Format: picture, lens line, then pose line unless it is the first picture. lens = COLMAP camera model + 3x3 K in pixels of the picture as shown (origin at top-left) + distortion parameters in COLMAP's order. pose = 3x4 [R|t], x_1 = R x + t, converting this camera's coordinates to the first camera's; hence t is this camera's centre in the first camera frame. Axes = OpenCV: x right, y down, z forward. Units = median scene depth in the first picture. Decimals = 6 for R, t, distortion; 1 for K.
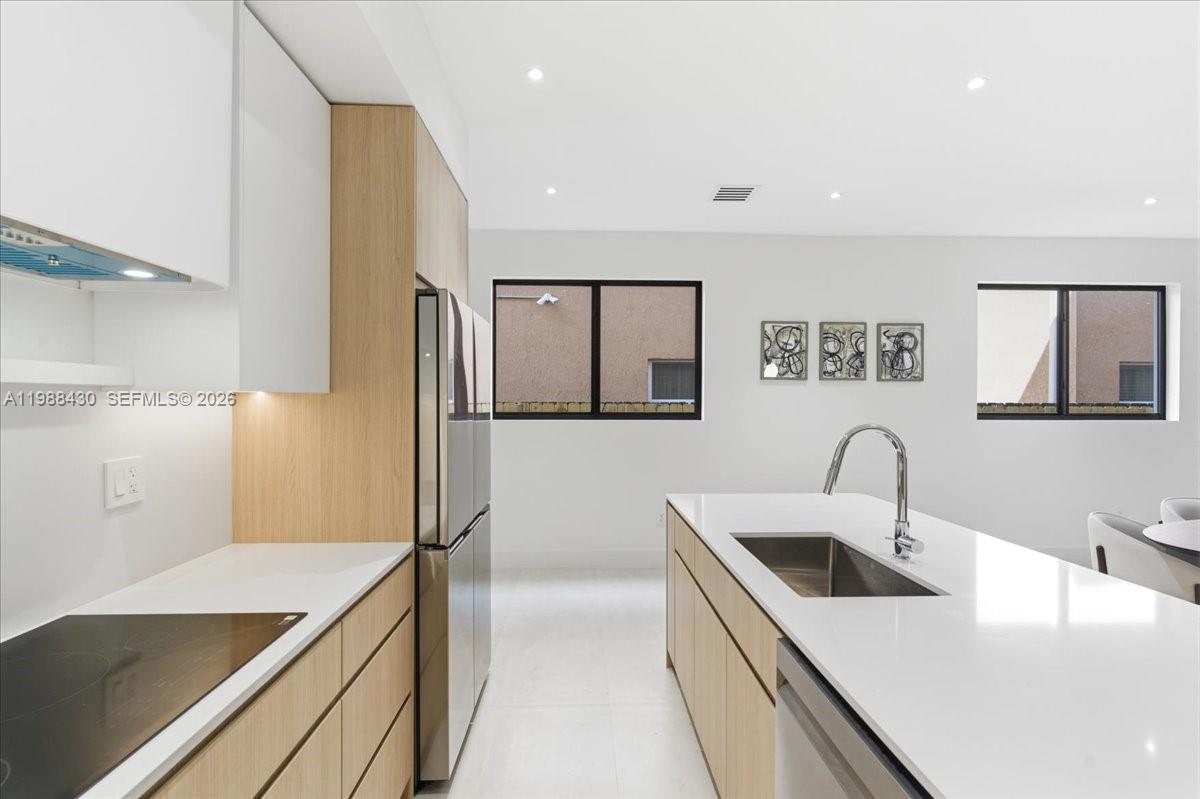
lens RADIAL K [[569.5, 0, 601.6], [0, 569.5, 401.5], [0, 0, 1]] dist [0.009511, -0.001016]
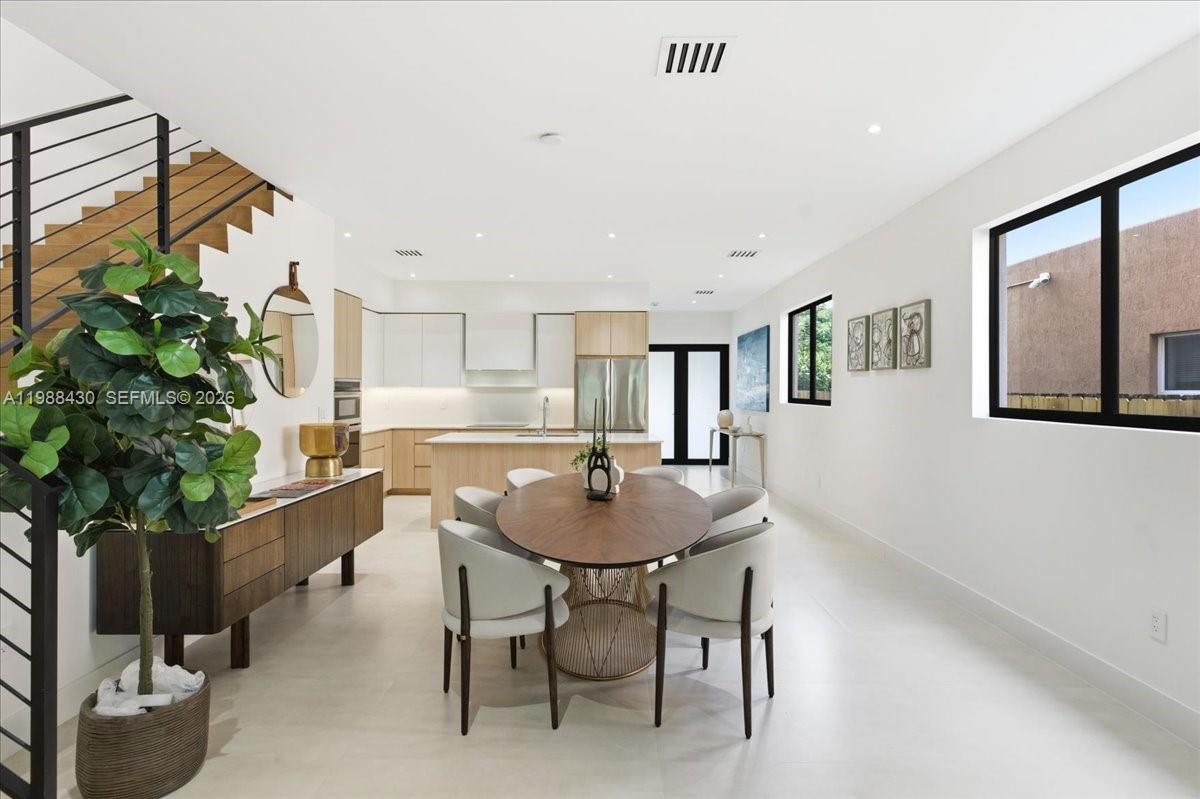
lens RADIAL K [[569.5, 0, 595.5], [0, 569.5, 394.8], [0, 0, 1]] dist [0.009511, -0.001016]
pose [[-0.018820, 0.004178, -0.999814, 1.416903], [-0.004399, 0.999981, 0.004262, 0.003515], [0.999813, 0.004479, -0.018801, 0.526325]]
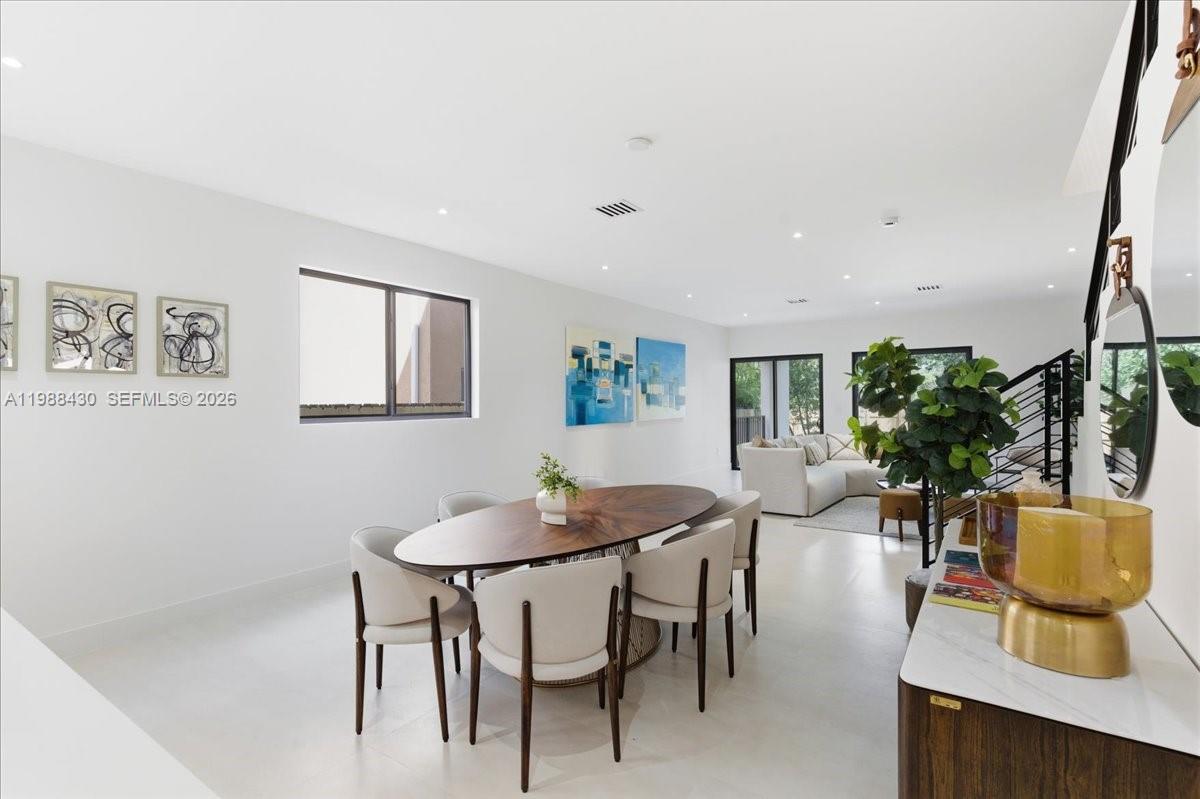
lens RADIAL K [[569.5, 0, 602.5], [0, 569.5, 398.4], [0, 0, 1]] dist [0.009511, -0.001016]
pose [[0.603973, -0.002571, 0.797001, 0.246198], [0.008018, 0.999964, -0.002851, -0.000623], [-0.796964, 0.008112, 0.603972, 0.112216]]
